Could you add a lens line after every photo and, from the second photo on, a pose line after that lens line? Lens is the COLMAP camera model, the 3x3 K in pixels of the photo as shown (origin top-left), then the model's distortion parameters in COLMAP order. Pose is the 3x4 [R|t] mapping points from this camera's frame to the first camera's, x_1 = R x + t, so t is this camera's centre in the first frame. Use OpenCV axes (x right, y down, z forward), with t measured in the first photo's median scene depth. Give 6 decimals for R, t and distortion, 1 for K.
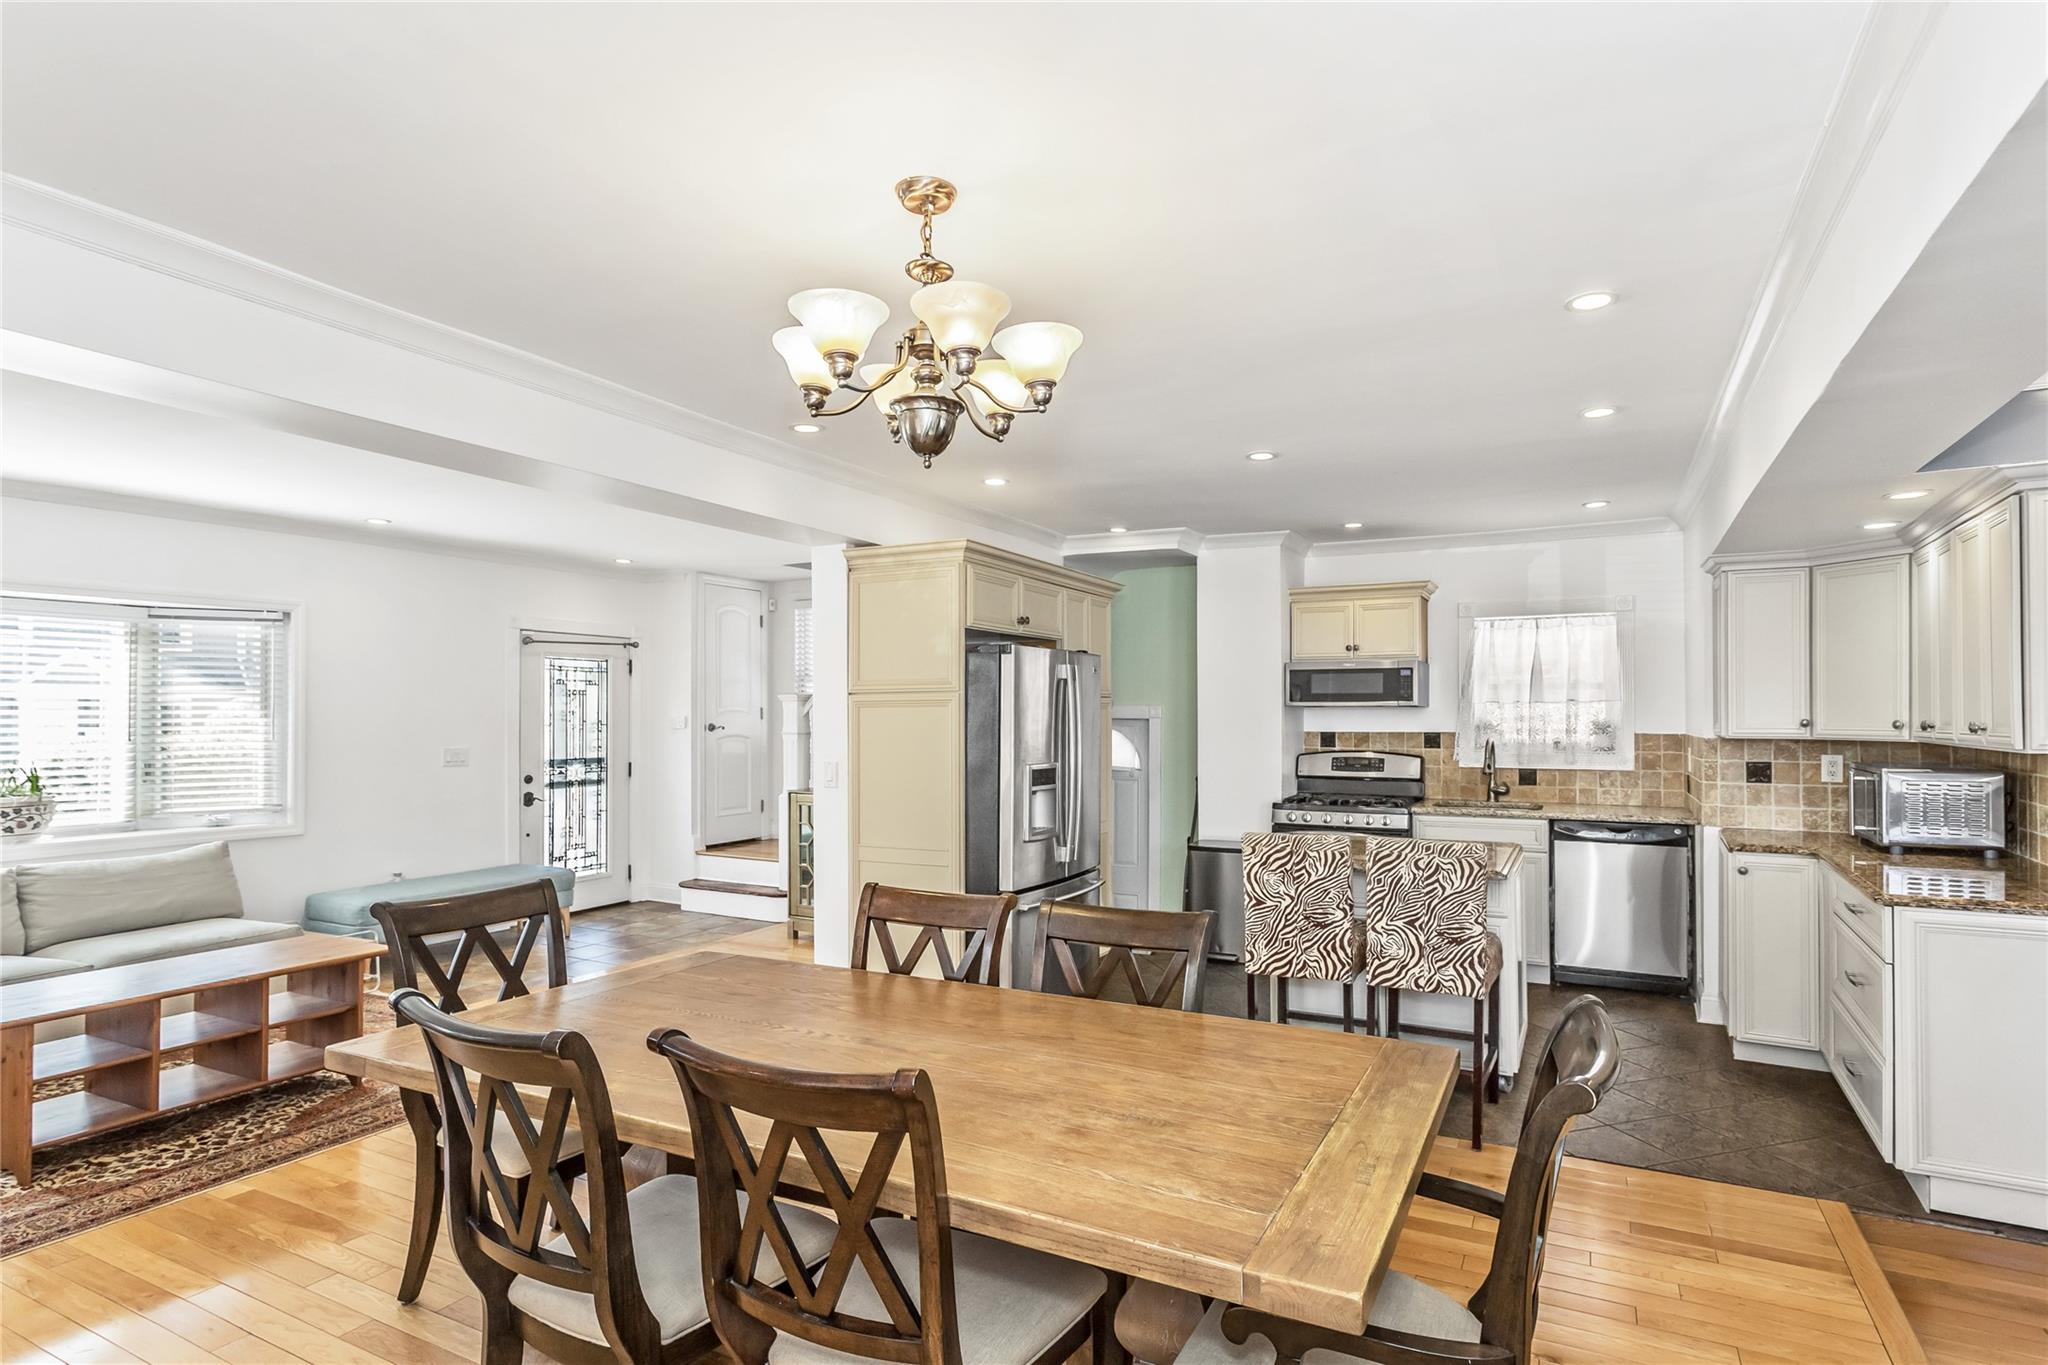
lens RADIAL K [[1044.2, 0, 1059.7], [0, 1044.2, 696.7], [0, 0, 1]] dist [0.007891, -0.006425]
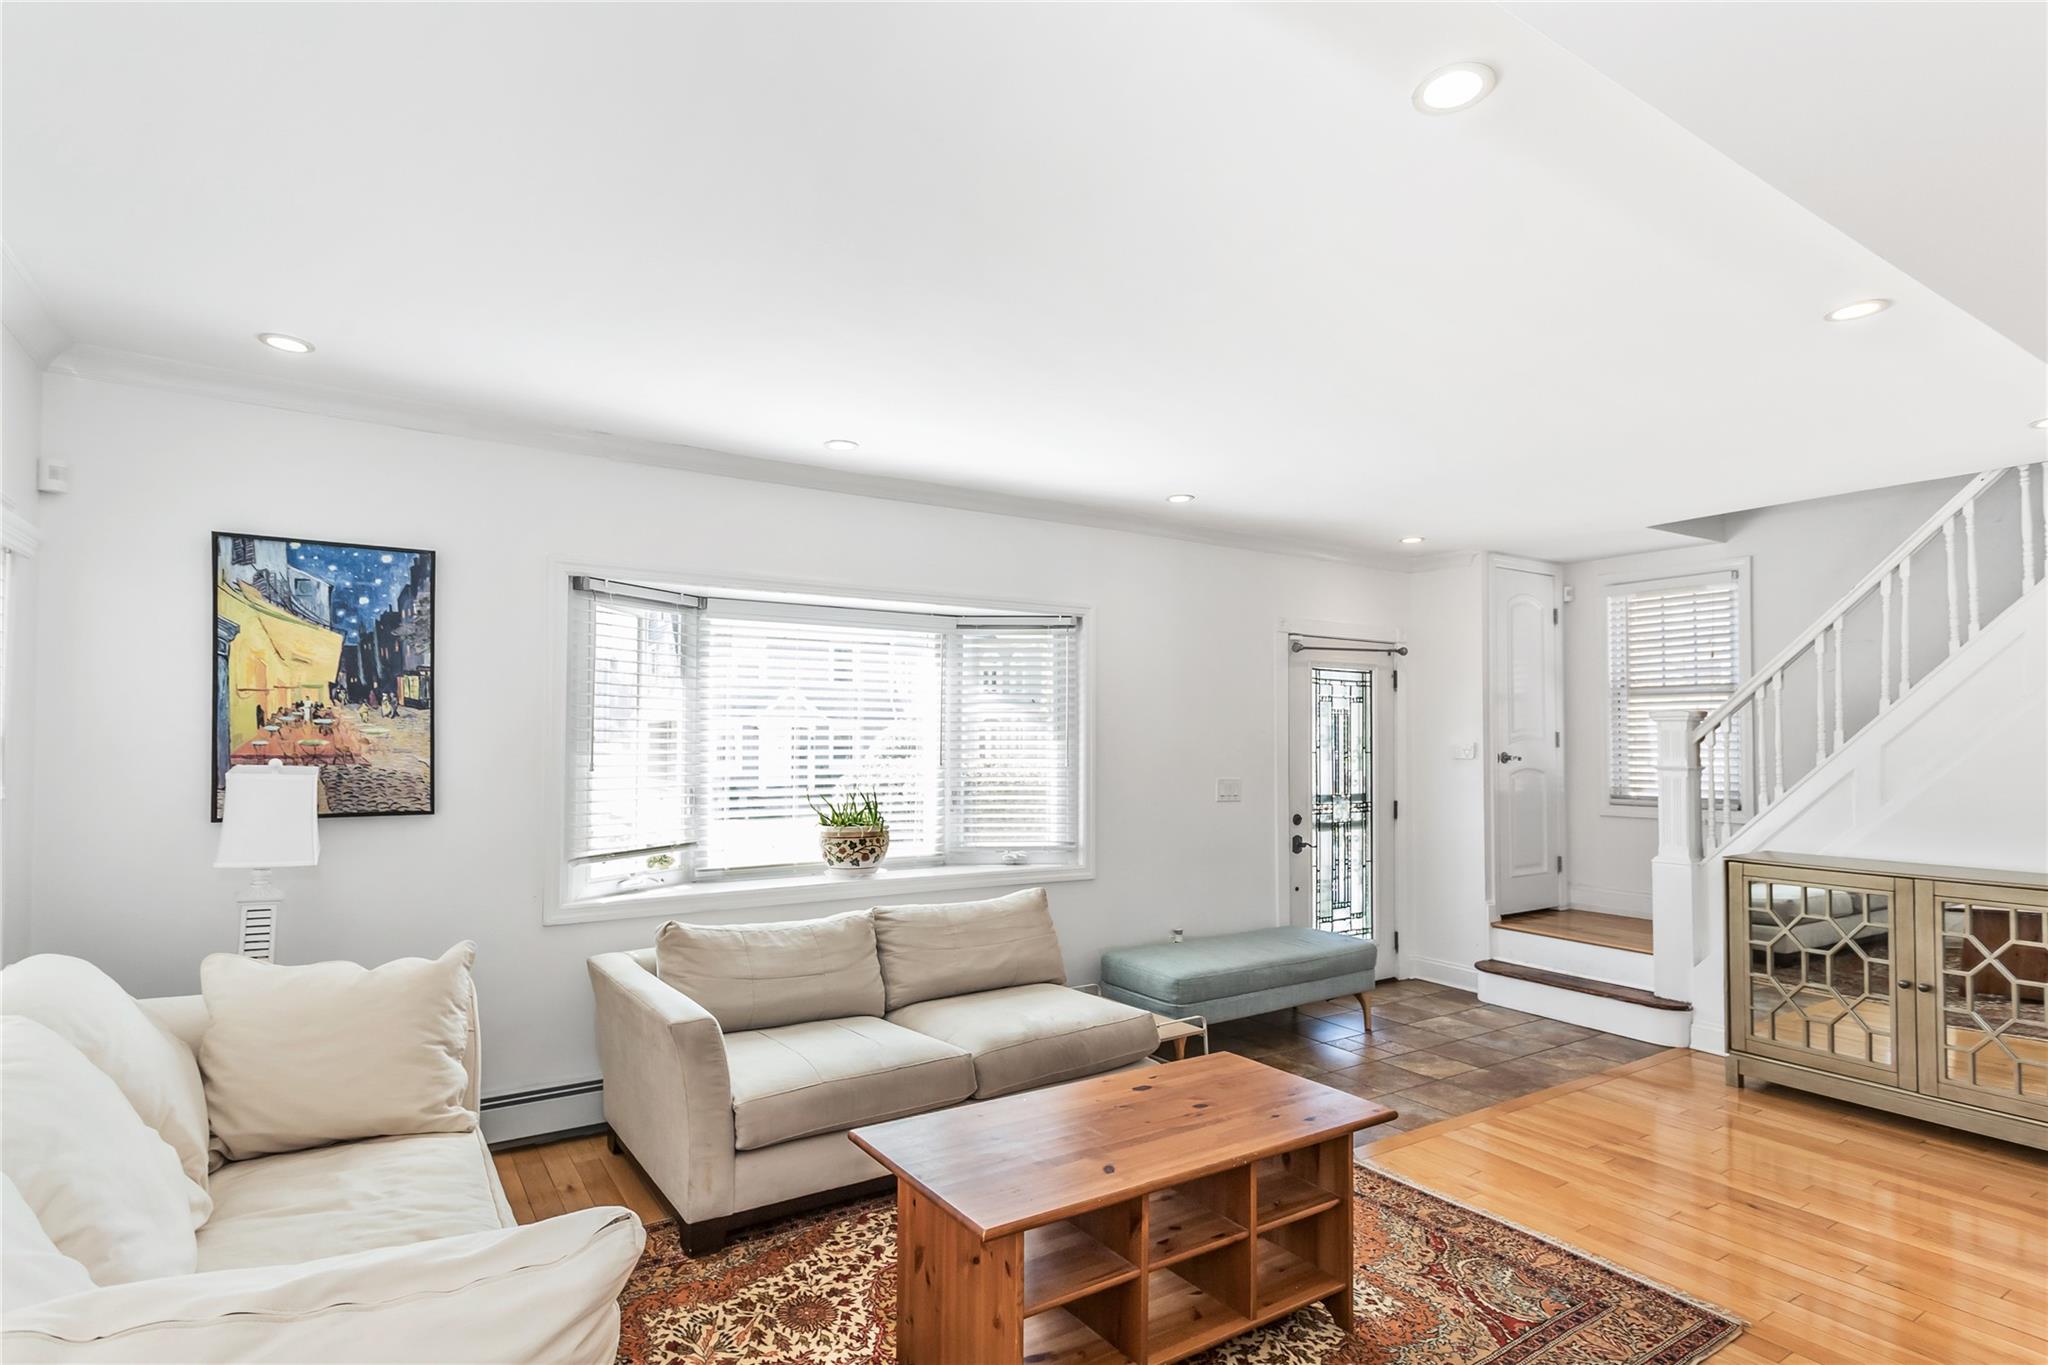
lens RADIAL K [[1044.2, 0, 1016.6], [0, 1044.2, 703.8], [0, 0, 1]] dist [0.007891, -0.006425]
pose [[0.870321, -0.009662, -0.492390, -0.362764], [0.000781, 0.999833, -0.018239, 0.005574], [0.492484, 0.015489, 0.870184, 0.233067]]
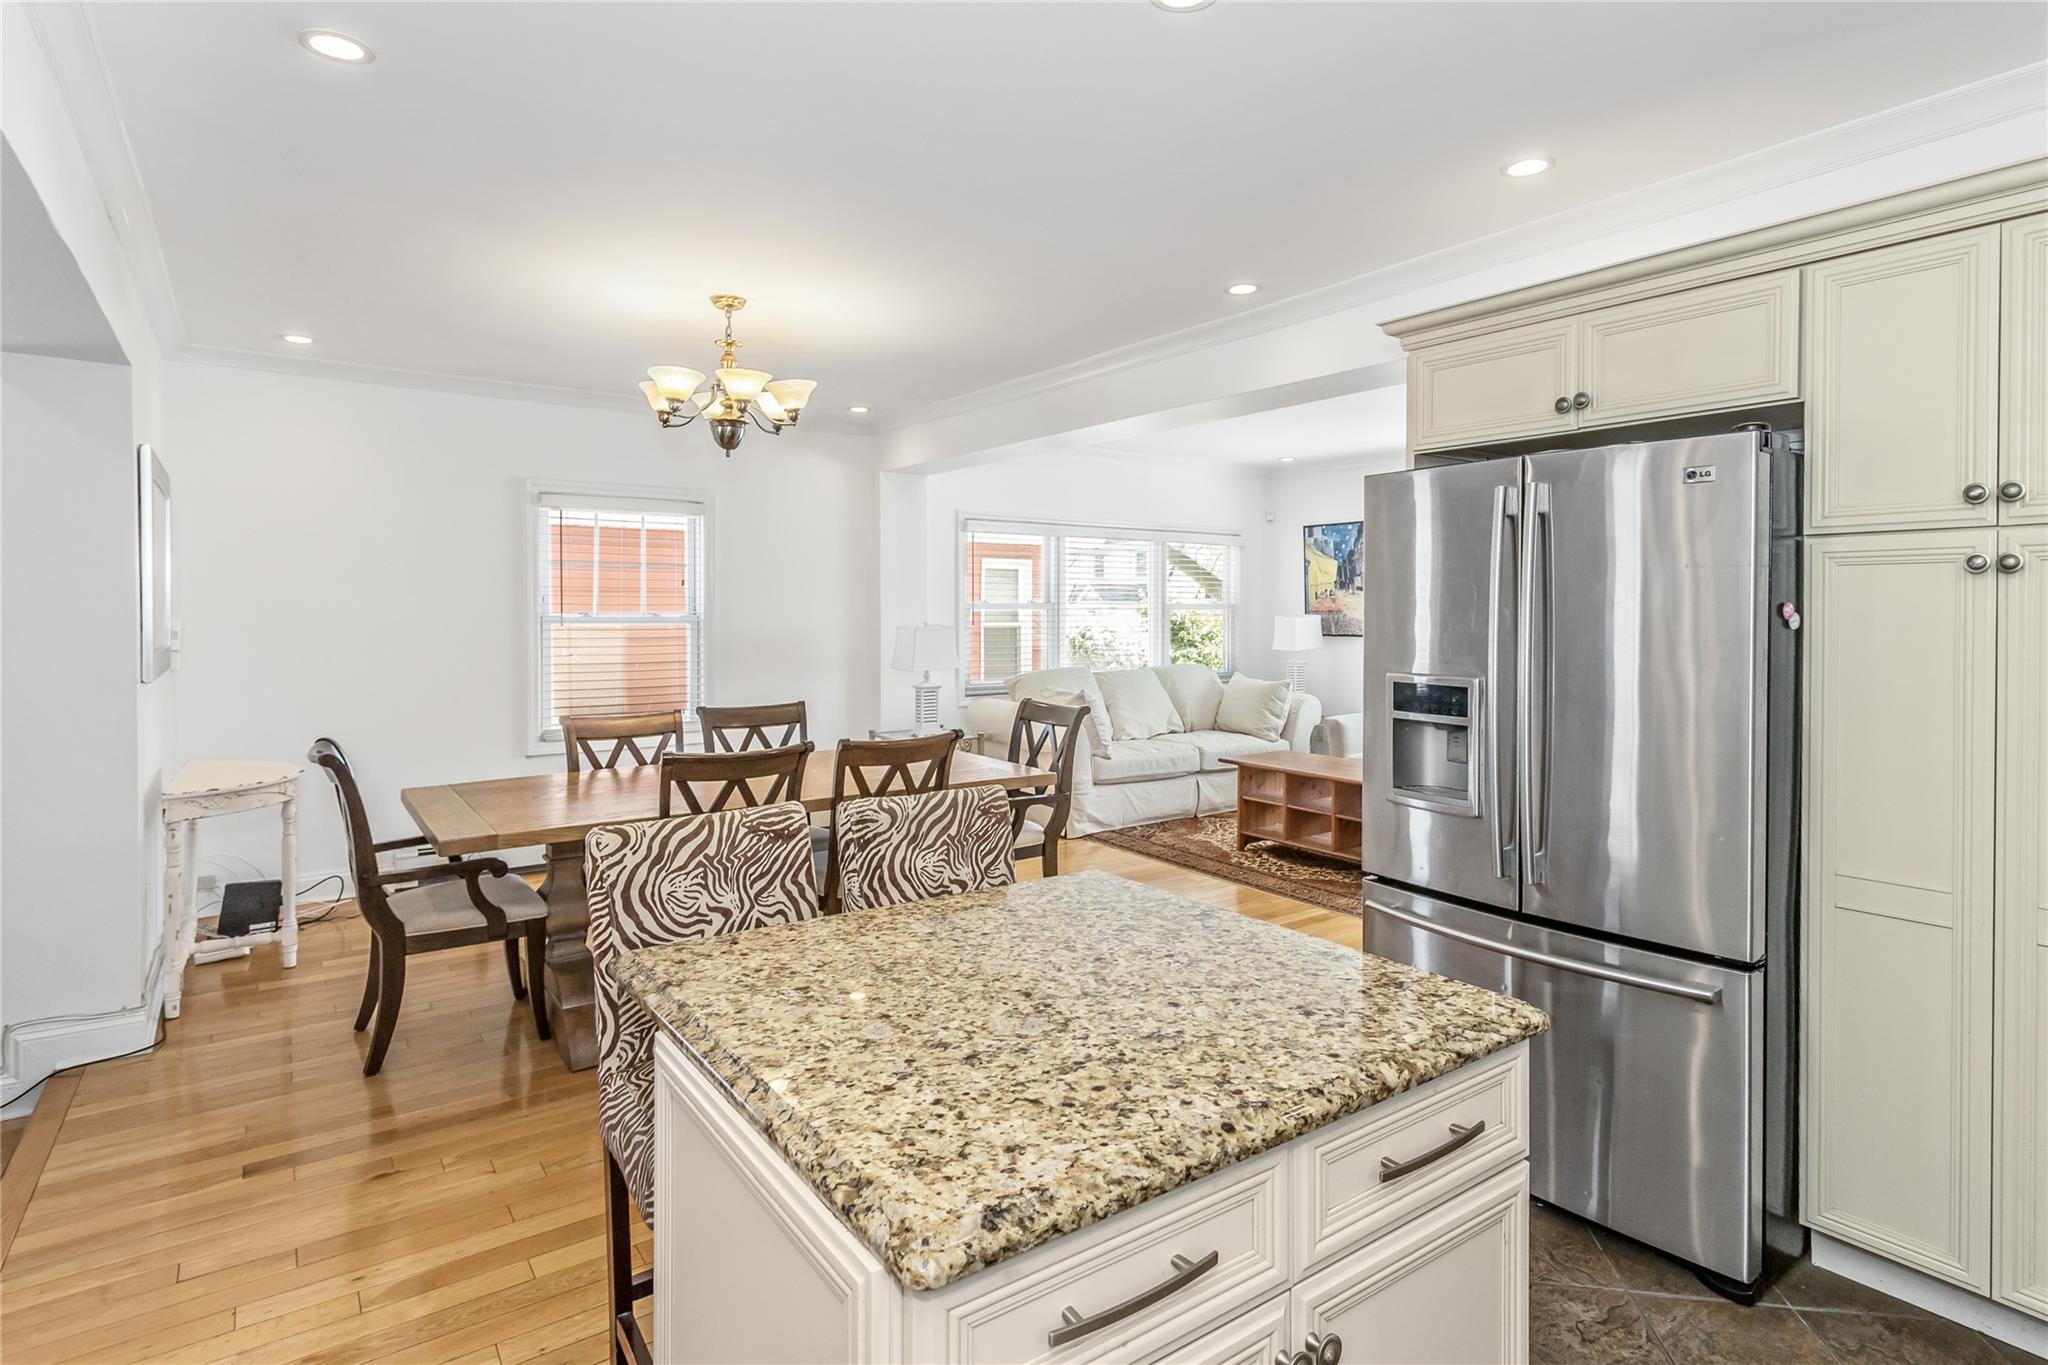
lens RADIAL K [[1044.2, 0, 1049.8], [0, 1044.2, 603.8], [0, 0, 1]] dist [0.007891, -0.006425]
pose [[-0.445654, -0.002911, -0.895200, 0.446300], [0.015312, 0.999824, -0.010874, 0.022856], [0.895074, -0.018554, -0.445531, 0.826955]]
